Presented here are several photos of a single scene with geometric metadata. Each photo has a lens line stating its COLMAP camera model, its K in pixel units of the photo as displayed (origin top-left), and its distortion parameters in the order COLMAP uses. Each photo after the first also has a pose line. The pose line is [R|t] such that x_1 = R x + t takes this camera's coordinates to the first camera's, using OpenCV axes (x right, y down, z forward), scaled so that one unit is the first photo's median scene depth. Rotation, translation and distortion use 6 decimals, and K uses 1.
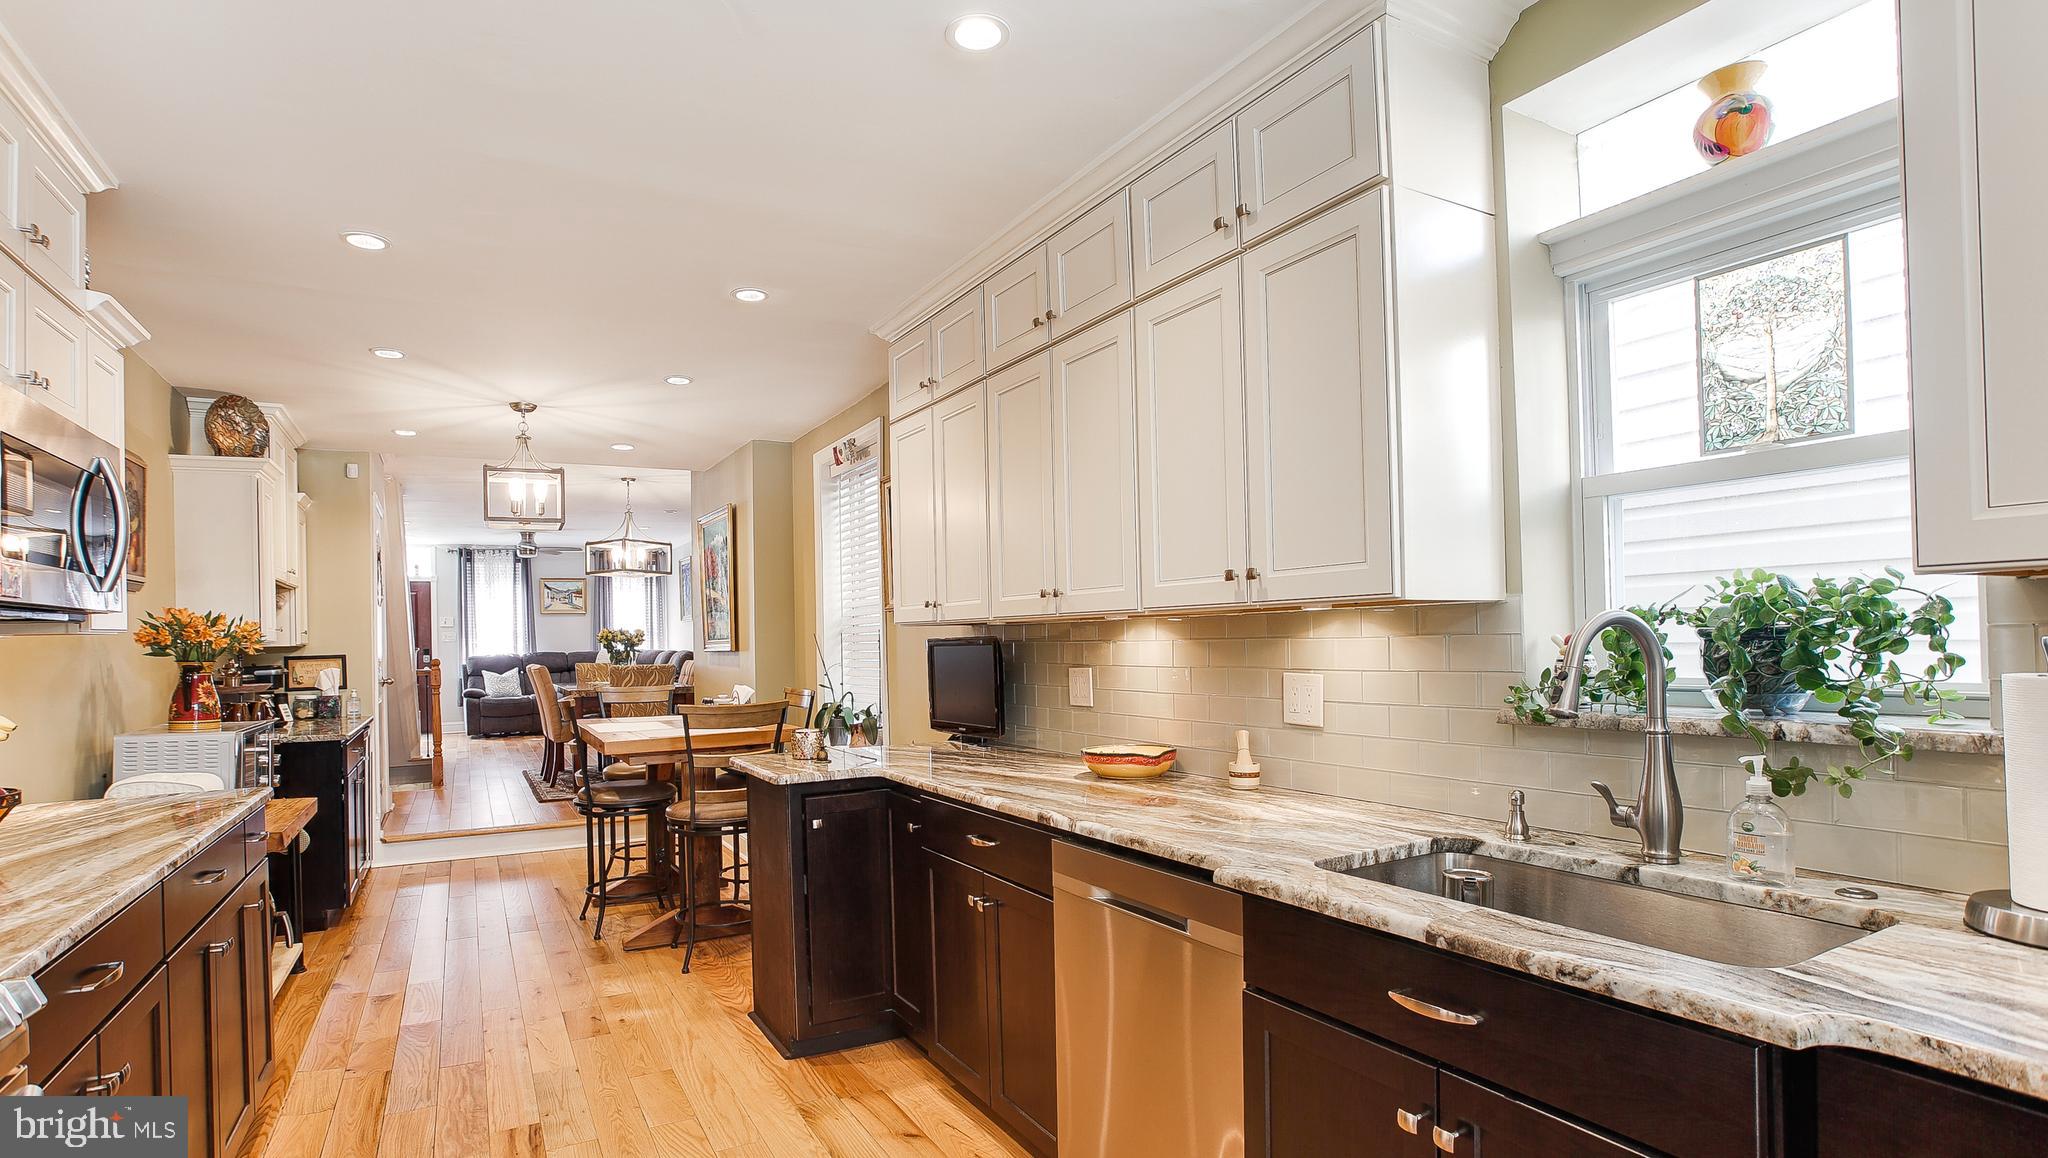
lens RADIAL K [[1016.4, 0, 1019.3], [0, 1016.4, 636.1], [0, 0, 1]] dist [-0.057932, 0.011285]
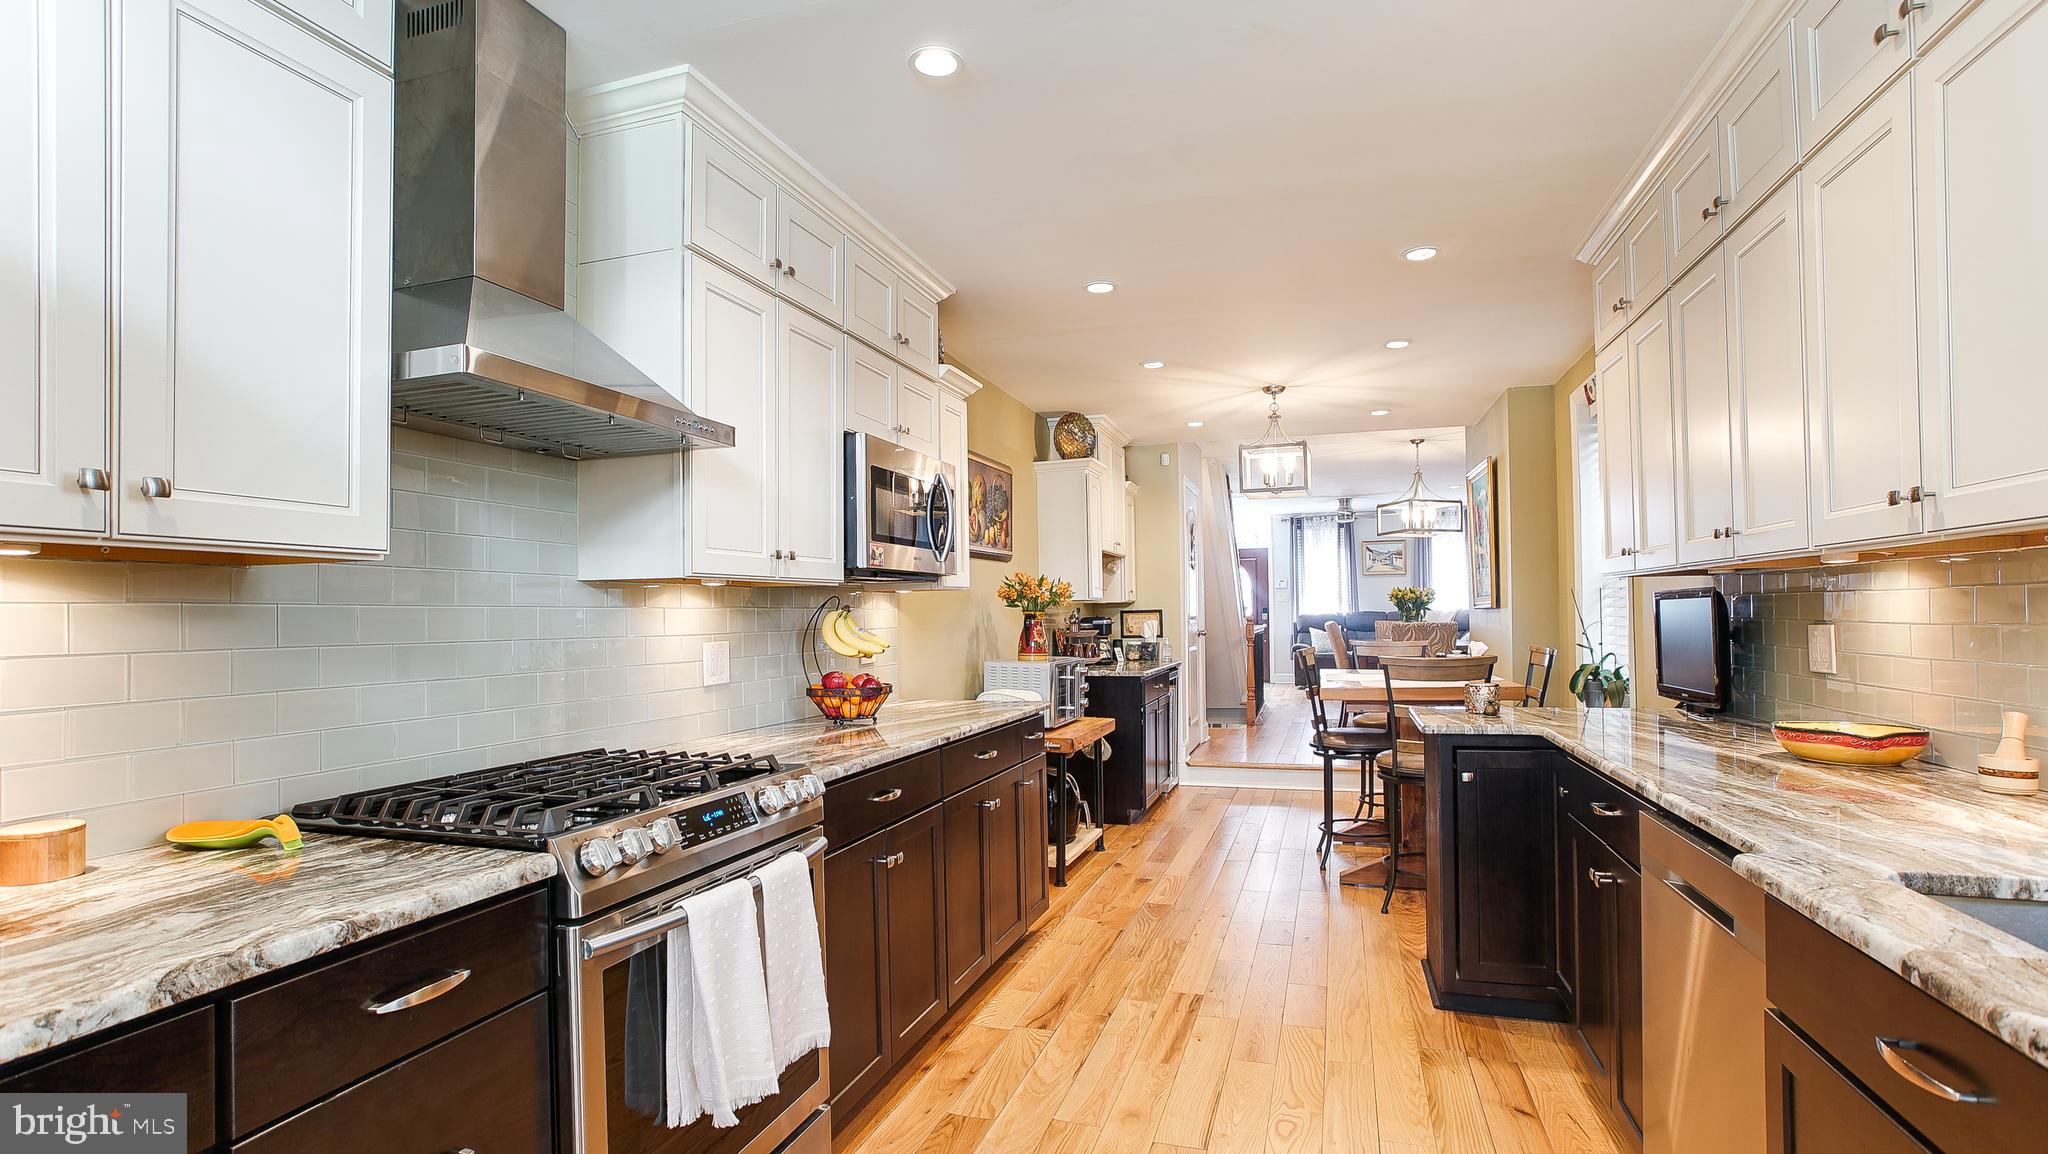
lens RADIAL K [[1006.8, 0, 1004.8], [0, 1006.8, 607.6], [0, 0, 1]] dist [-0.023198, 0.005887]
pose [[0.680779, 0.004651, -0.732474, 0.127200], [0.002563, 0.999959, 0.008731, 0.005839], [0.732484, -0.007821, 0.680739, 0.001602]]
